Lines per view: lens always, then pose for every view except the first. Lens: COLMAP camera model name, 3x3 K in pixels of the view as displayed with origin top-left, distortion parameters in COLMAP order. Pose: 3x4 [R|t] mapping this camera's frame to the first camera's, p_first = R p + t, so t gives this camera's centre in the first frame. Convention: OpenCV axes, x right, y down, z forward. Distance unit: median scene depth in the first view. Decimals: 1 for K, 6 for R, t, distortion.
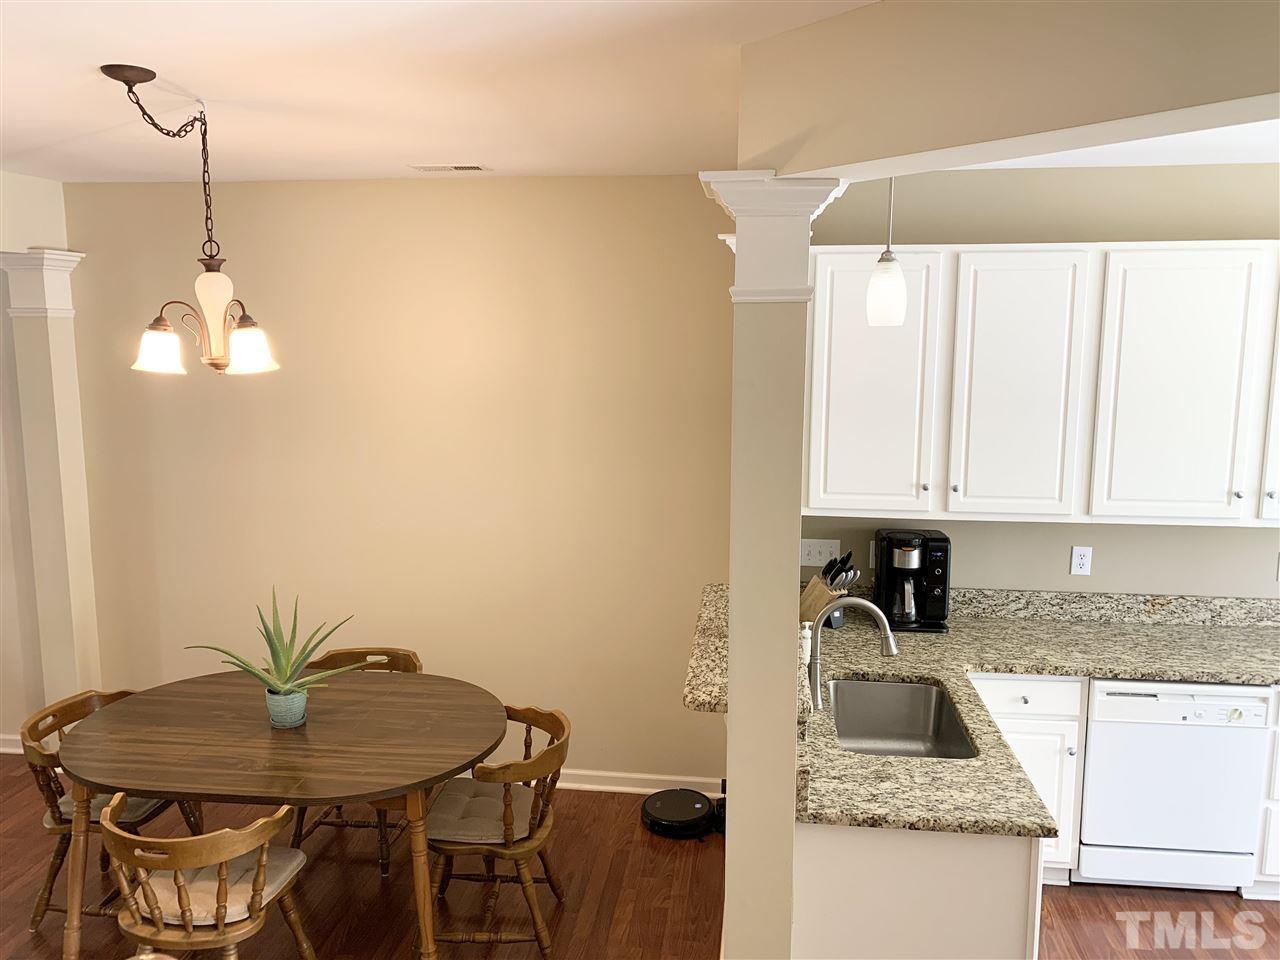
lens RADIAL K [[974.2, 0, 640.0], [0, 974.2, 480.0], [0, 0, 1]] dist [0.016814, -0.001576]
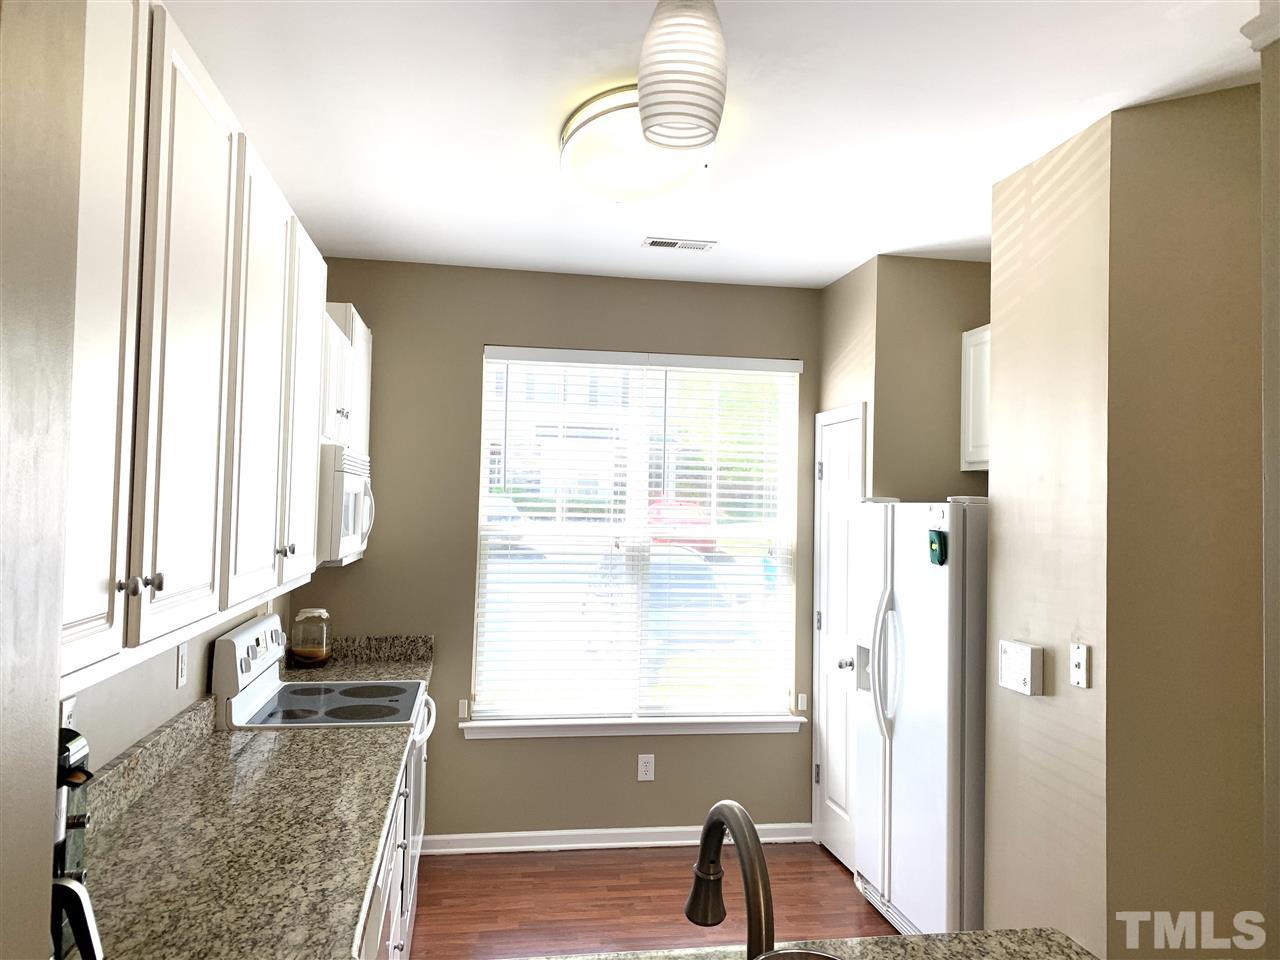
lens RADIAL K [[984.9, 0, 635.5], [0, 984.9, 458.1], [0, 0, 1]] dist [0.040279, -0.048167]
pose [[-0.283925, 0.039501, 0.958032, -0.136680], [0.125332, 0.992108, -0.003763, -0.017666], [-0.950620, 0.119004, -0.286635, 0.982588]]
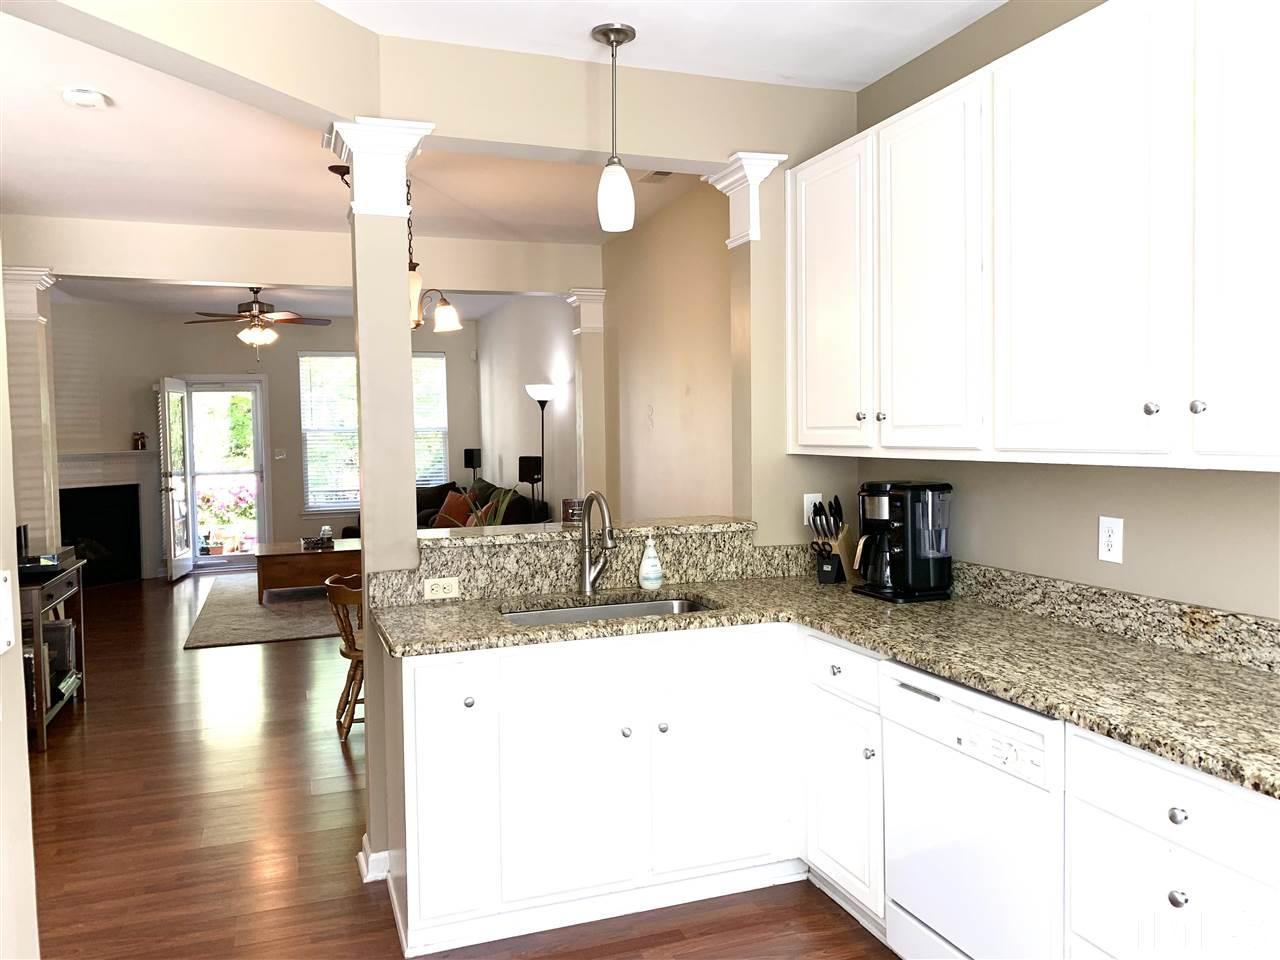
lens RADIAL K [[984.2, 0, 640.0], [0, 984.2, 480.0], [0, 0, 1]] dist [0.040956, -0.000979]
pose [[0.459061, 0.039568, -0.887523, 1.023492], [-0.116928, 0.993008, -0.016209, 0.104078], [0.880676, 0.111217, 0.460478, 0.480045]]
